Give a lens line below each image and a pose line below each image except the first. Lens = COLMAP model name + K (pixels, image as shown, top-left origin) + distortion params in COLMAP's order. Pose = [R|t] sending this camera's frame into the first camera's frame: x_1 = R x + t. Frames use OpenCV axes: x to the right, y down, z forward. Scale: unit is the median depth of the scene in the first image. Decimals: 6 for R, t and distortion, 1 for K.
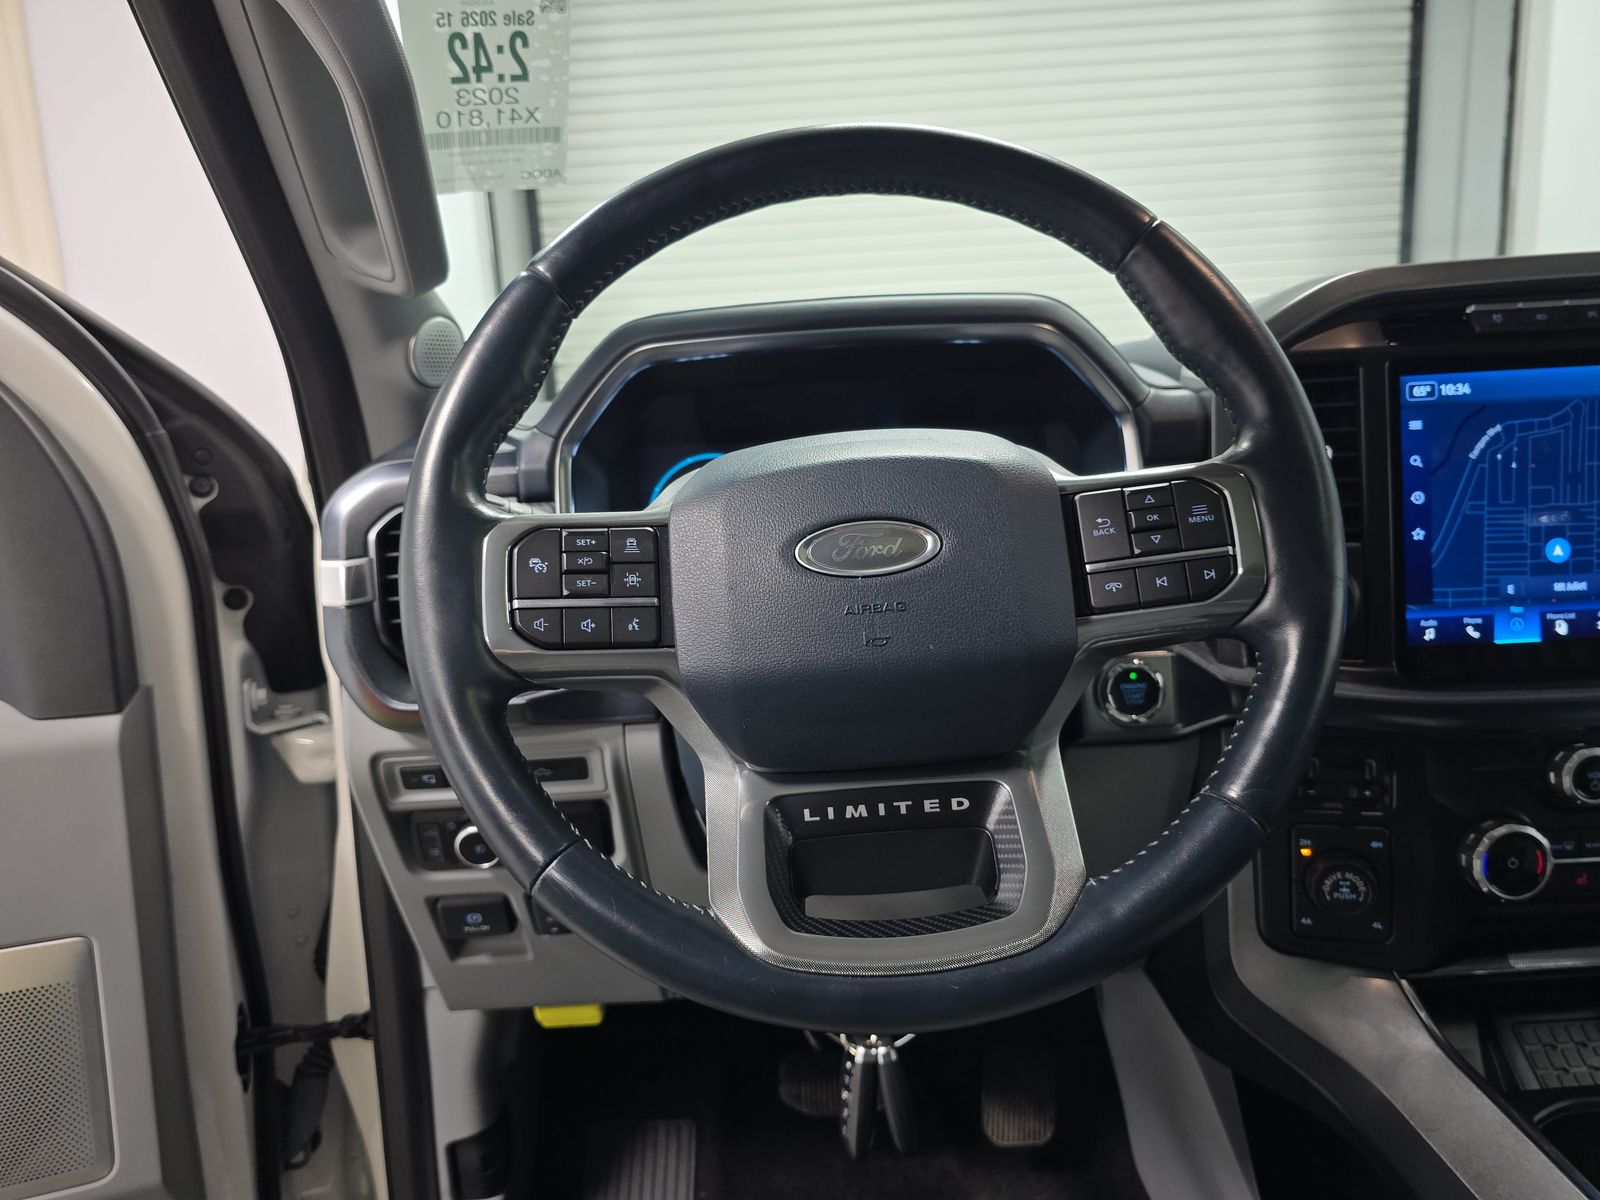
lens RADIAL K [[1063.9, 0, 805.3], [0, 1063.9, 607.2], [0, 0, 1]] dist [0.080483, -0.103481]
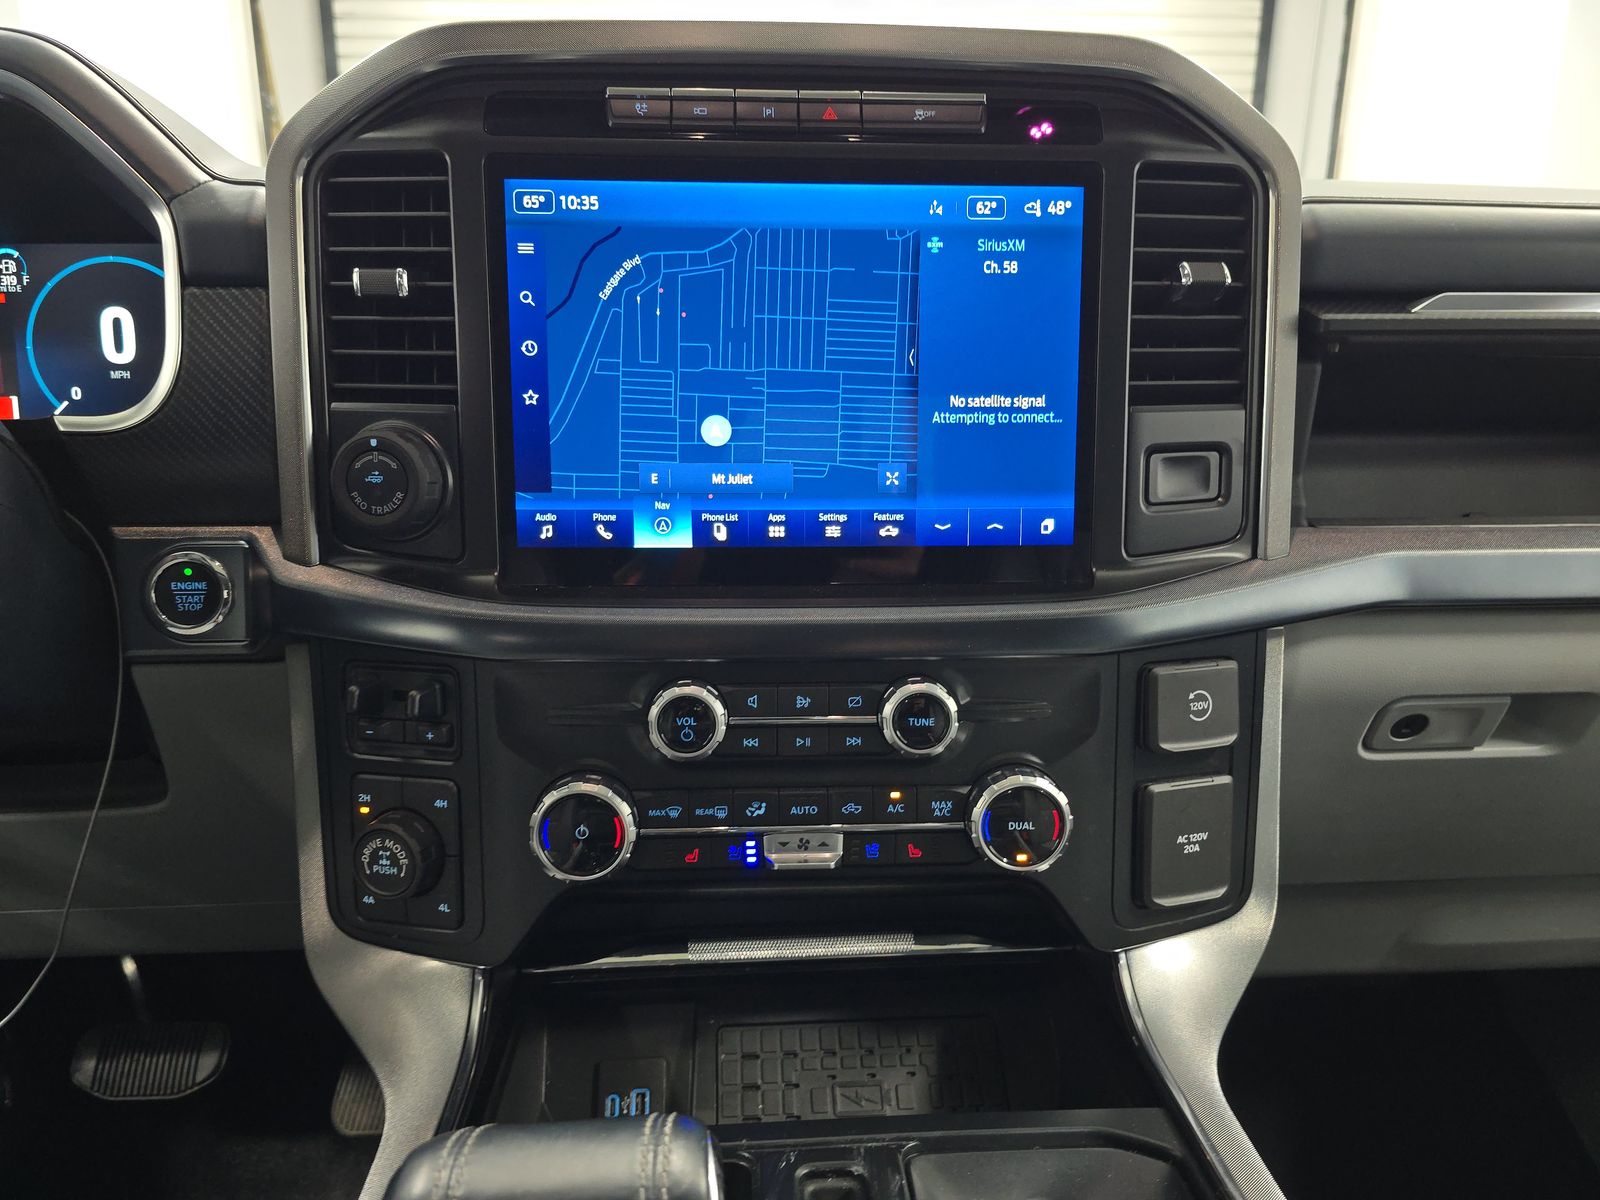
lens RADIAL K [[1063.9, 0, 805.3], [0, 1063.9, 607.2], [0, 0, 1]] dist [0.080483, -0.103481]
pose [[0.995876, 0.043595, 0.079563, 0.705477], [-0.048297, 0.997138, 0.058168, 0.025465], [-0.076800, -0.061771, 0.995131, 0.232692]]
